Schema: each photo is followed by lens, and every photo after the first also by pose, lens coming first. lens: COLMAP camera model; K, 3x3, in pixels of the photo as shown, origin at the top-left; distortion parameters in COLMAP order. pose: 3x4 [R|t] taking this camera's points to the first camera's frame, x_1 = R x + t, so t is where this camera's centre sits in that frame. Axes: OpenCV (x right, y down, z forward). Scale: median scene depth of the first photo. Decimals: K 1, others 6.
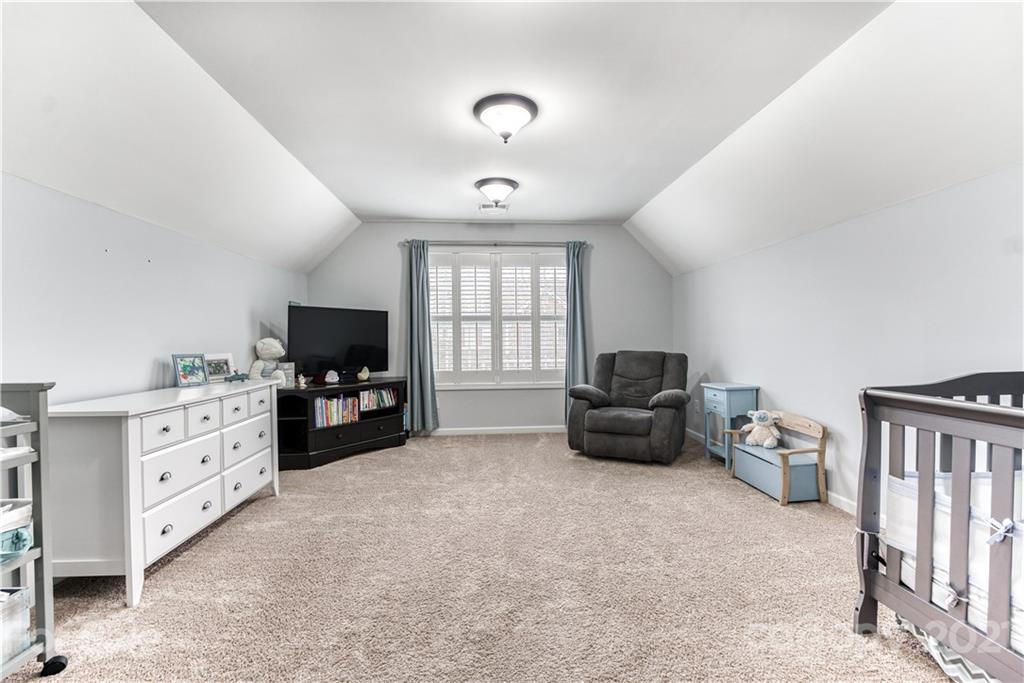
lens RADIAL K [[437.8, 0, 512.0], [0, 437.8, 341.5], [0, 0, 1]] dist [-0.000852, 0.000303]
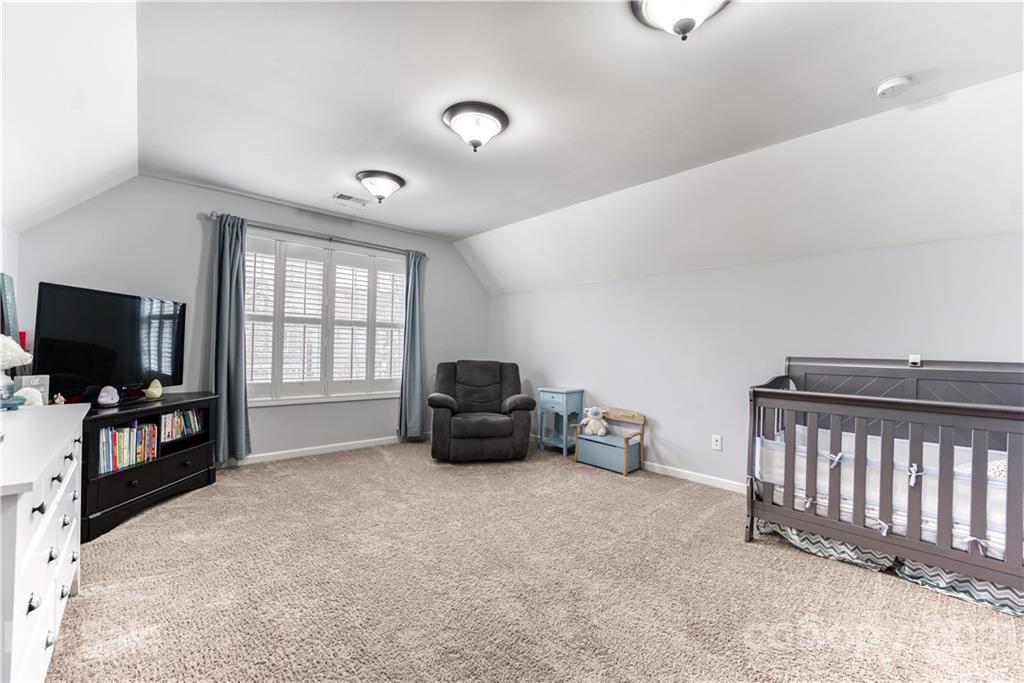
lens RADIAL K [[420.2, 0, 512.0], [0, 420.2, 341.5], [0, 0, 1]] dist [-0.013457, 0.000090]
pose [[0.788948, 0.036101, 0.613398, -0.322712], [-0.024119, 0.999323, -0.027793, 0.000930], [-0.613986, 0.007132, 0.789284, 0.126337]]
